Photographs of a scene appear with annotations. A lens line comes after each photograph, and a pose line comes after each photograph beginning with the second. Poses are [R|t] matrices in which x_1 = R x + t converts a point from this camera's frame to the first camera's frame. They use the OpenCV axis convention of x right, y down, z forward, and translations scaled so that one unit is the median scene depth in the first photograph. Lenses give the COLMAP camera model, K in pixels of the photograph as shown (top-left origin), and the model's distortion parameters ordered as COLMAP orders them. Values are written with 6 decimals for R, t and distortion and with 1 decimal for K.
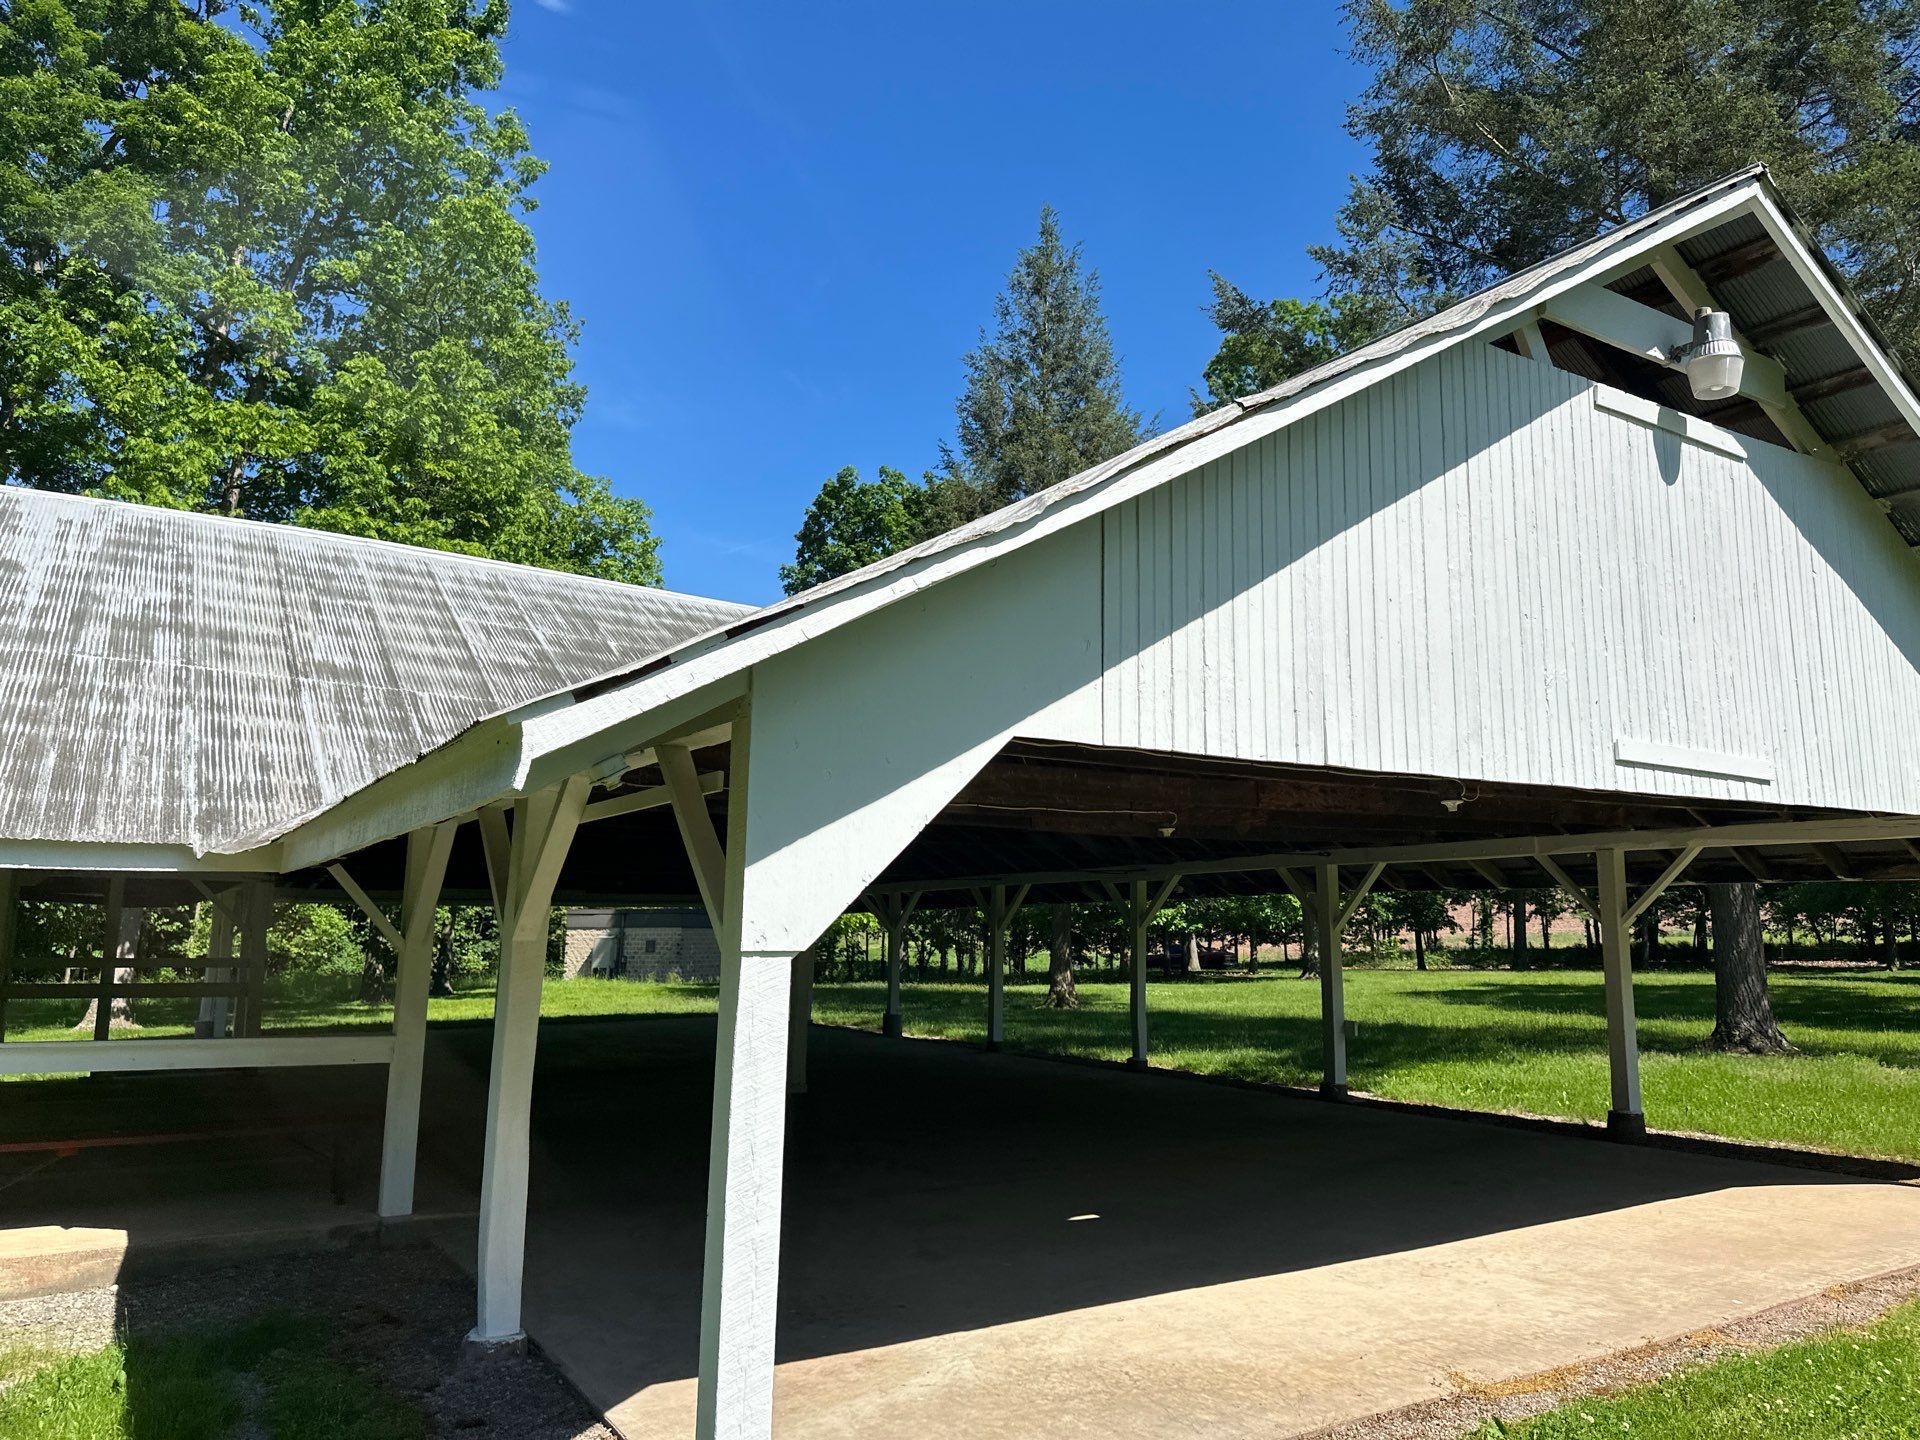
lens RADIAL K [[1375.2, 0, 960.0], [0, 1375.2, 720.0], [0, 0, 1]] dist [0.067456, -0.098889]
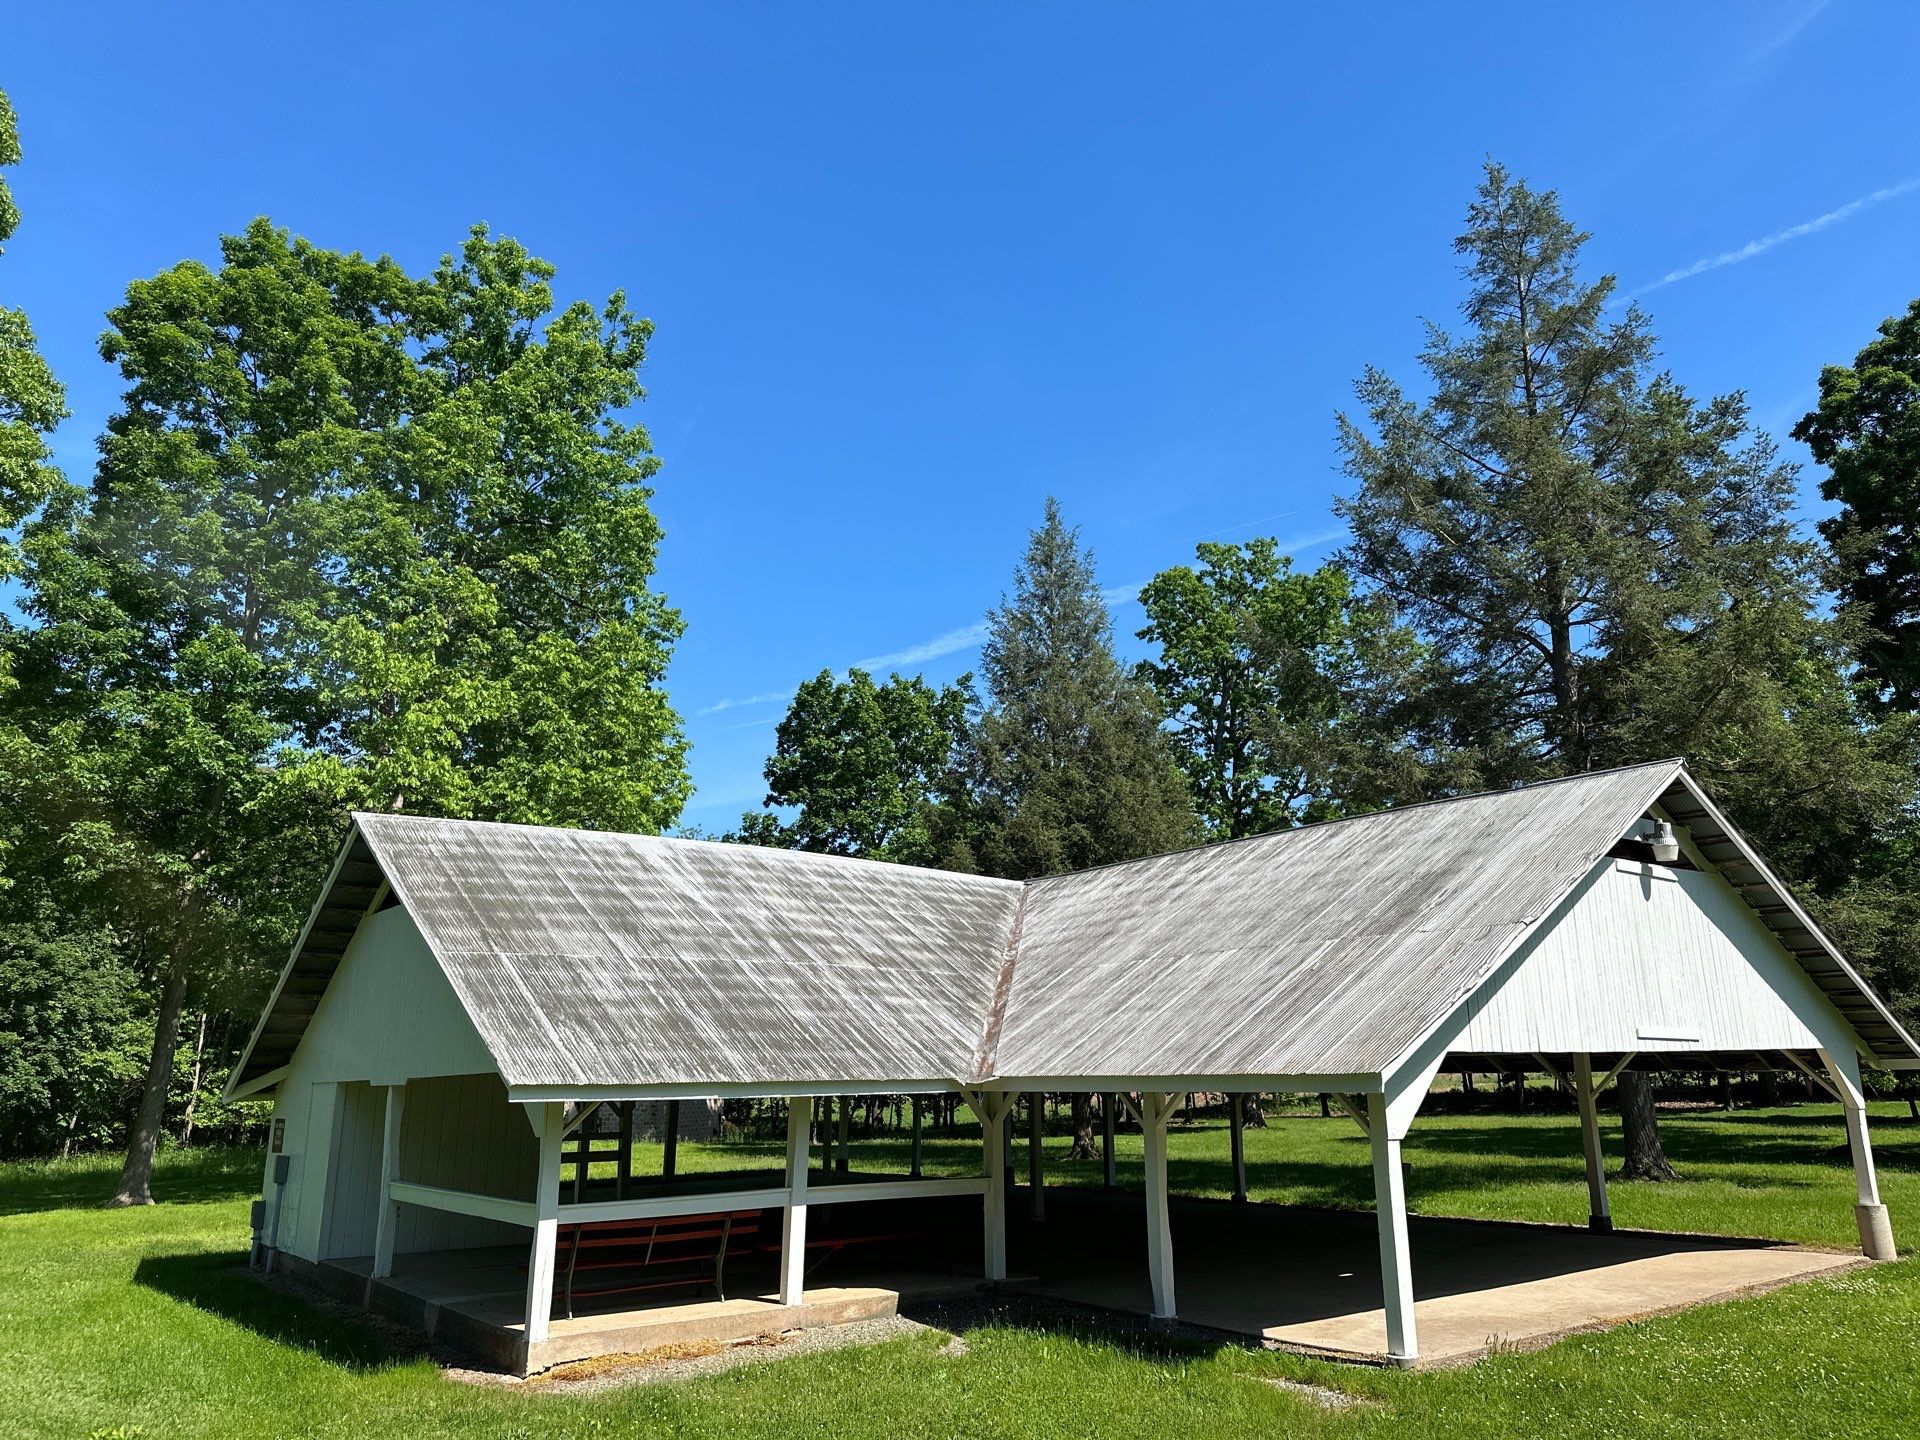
lens RADIAL K [[1350.2, 0, 960.0], [0, 1350.2, 720.0], [0, 0, 1]] dist [0.073833, -0.117485]
pose [[0.995679, 0.007742, 0.092542, -0.183993], [0.002289, 0.994170, -0.107801, -0.054704], [-0.092837, 0.107547, 0.989856, -0.251819]]
